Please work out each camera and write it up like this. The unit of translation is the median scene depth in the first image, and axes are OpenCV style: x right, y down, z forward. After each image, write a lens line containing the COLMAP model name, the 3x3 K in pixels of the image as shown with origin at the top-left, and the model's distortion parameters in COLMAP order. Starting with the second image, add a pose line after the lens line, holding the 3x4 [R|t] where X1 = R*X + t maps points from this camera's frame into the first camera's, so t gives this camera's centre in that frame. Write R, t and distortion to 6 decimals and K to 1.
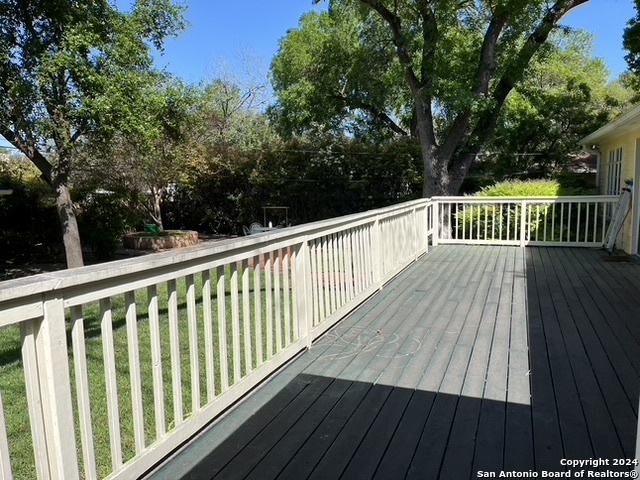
lens RADIAL K [[476.5, 0, 324.9], [0, 476.5, 246.4], [0, 0, 1]] dist [0.027500, -0.063130]
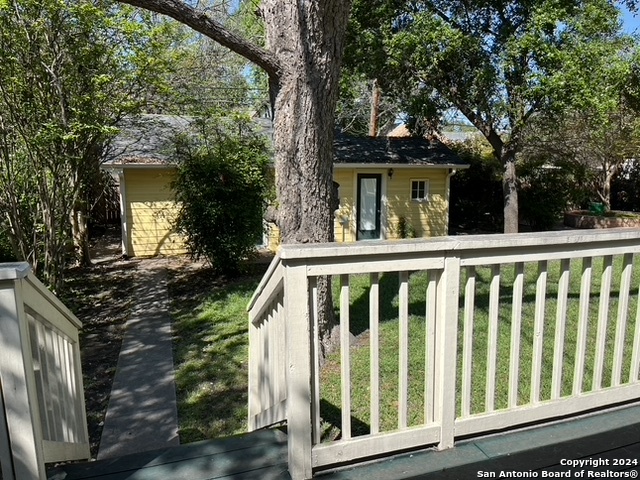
lens RADIAL K [[476.5, 0, 322.1], [0, 476.5, 242.6], [0, 0, 1]] dist [0.027500, -0.063130]
pose [[0.629528, 0.134671, -0.765218, 0.032398], [-0.100032, 0.990716, 0.092063, -0.001608], [0.770512, 0.018590, 0.637154, -0.013134]]
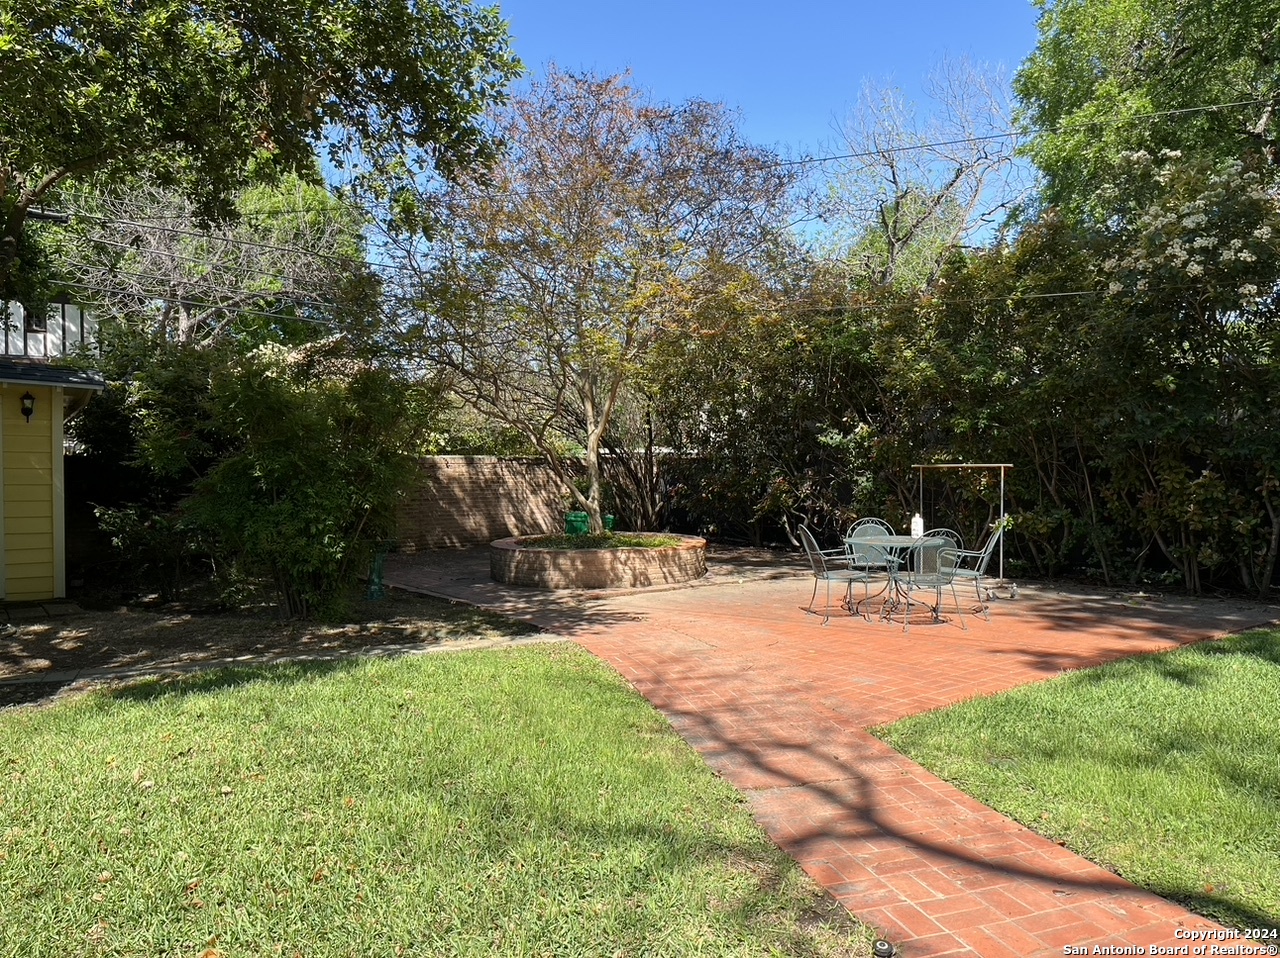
lens RADIAL K [[953.0, 0, 631.9], [0, 953.0, 478.7], [0, 0, 1]] dist [0.027500, -0.063130]
pose [[0.860502, 0.022241, -0.508961, 0.015963], [-0.076221, 0.993422, -0.085456, -0.020156], [0.503712, 0.112329, 0.856537, 0.636973]]
